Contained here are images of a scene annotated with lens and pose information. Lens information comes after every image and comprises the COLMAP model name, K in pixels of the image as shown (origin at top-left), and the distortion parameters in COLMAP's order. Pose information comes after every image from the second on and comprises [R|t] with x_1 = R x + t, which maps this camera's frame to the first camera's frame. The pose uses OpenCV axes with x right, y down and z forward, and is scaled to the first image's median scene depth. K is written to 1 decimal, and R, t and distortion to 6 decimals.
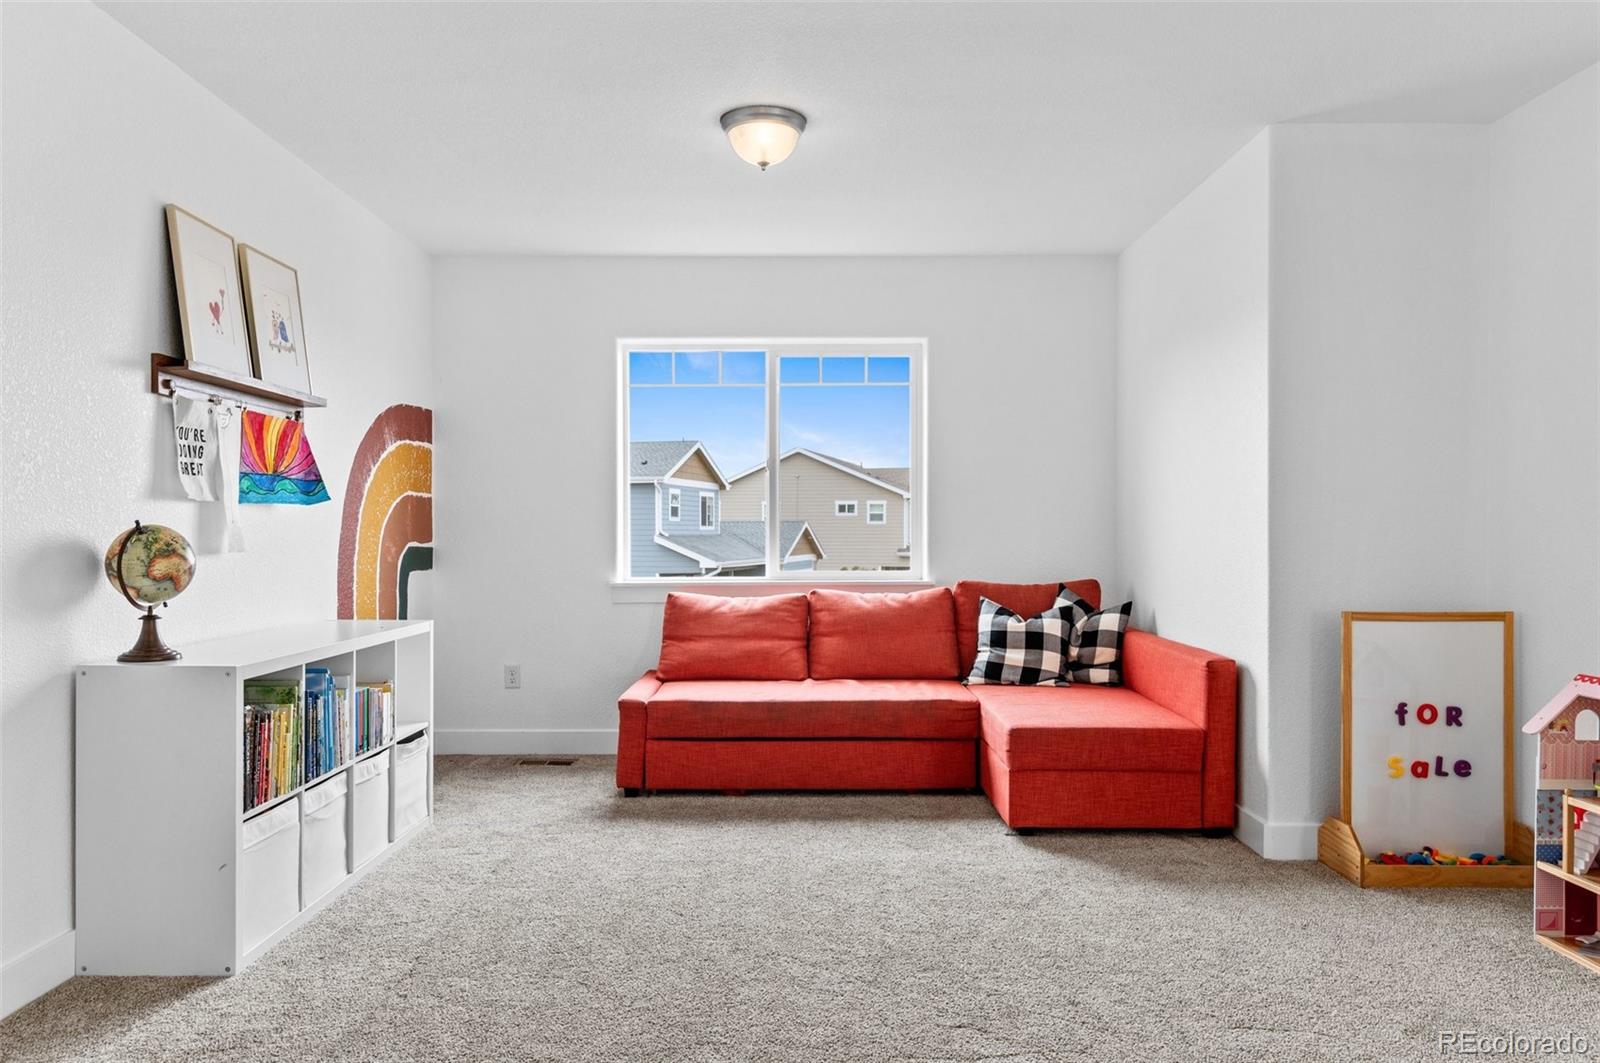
lens RADIAL K [[1130.0, 0, 799.2], [0, 1130.0, 539.1], [0, 0, 1]] dist [-0.000975, 0.004534]
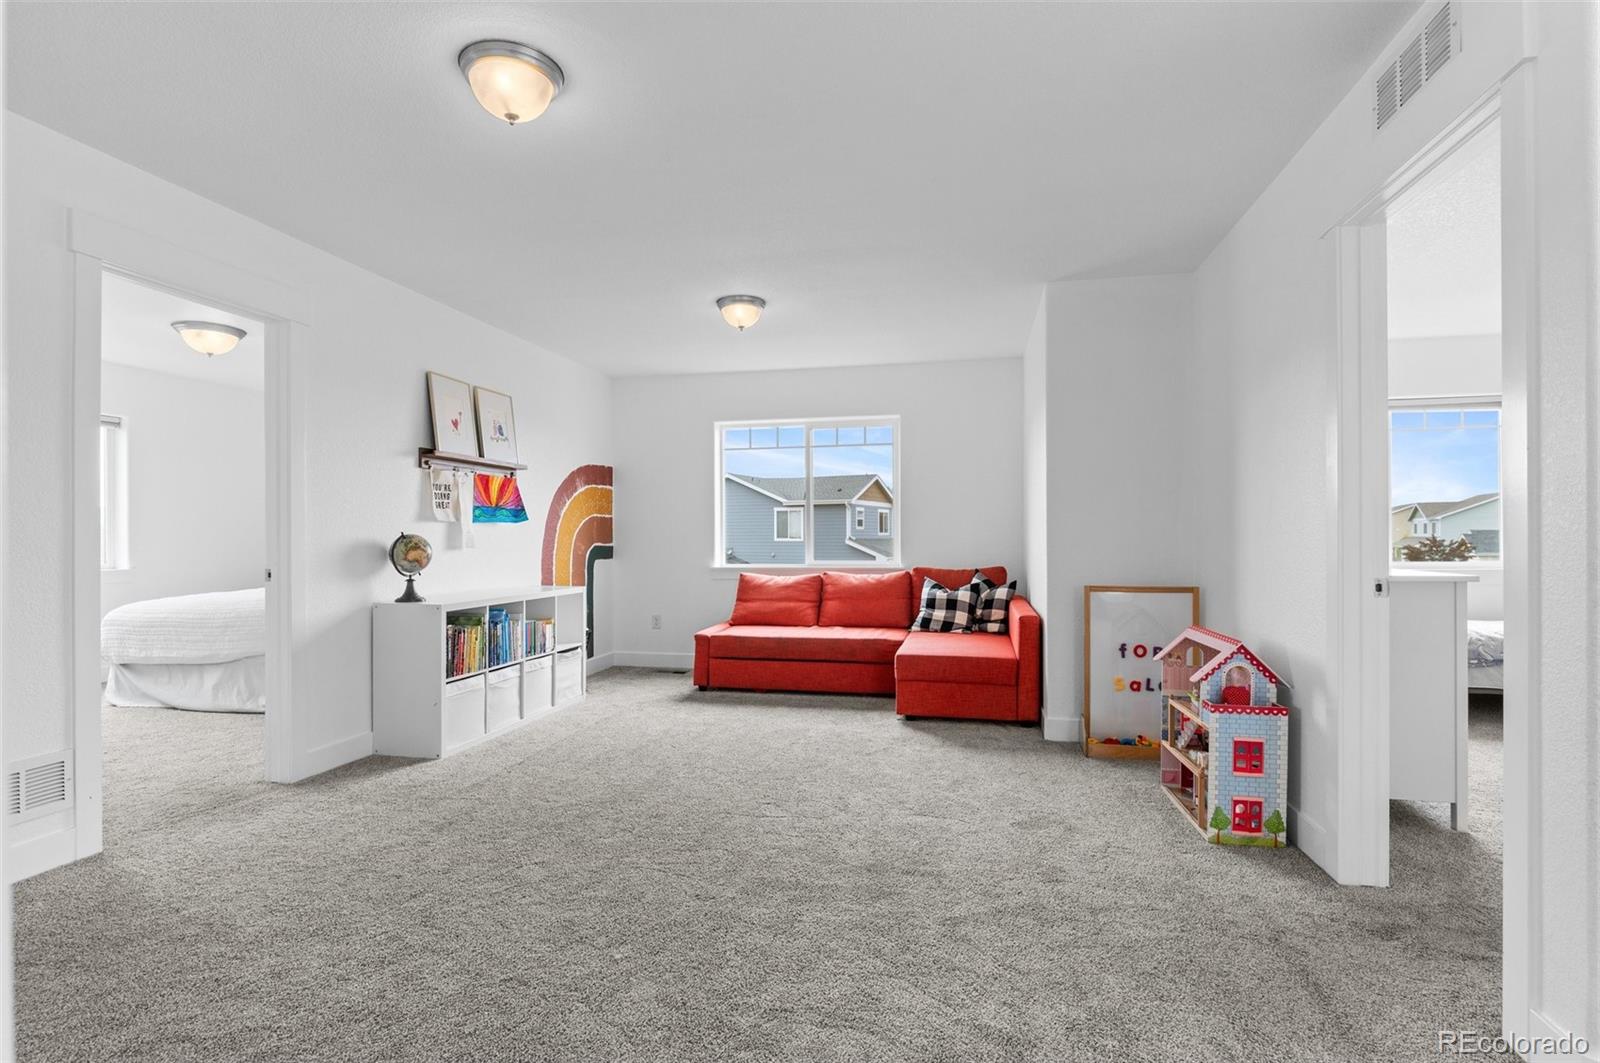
lens RADIAL K [[774.9, 0, 792.1], [0, 774.9, 536.0], [0, 0, 1]] dist [-0.001900, -0.000194]
pose [[0.976847, -0.002682, -0.213925, 0.292866], [0.001173, 0.999974, -0.007179, 0.000919], [0.213938, 0.006762, 0.976824, -0.152674]]
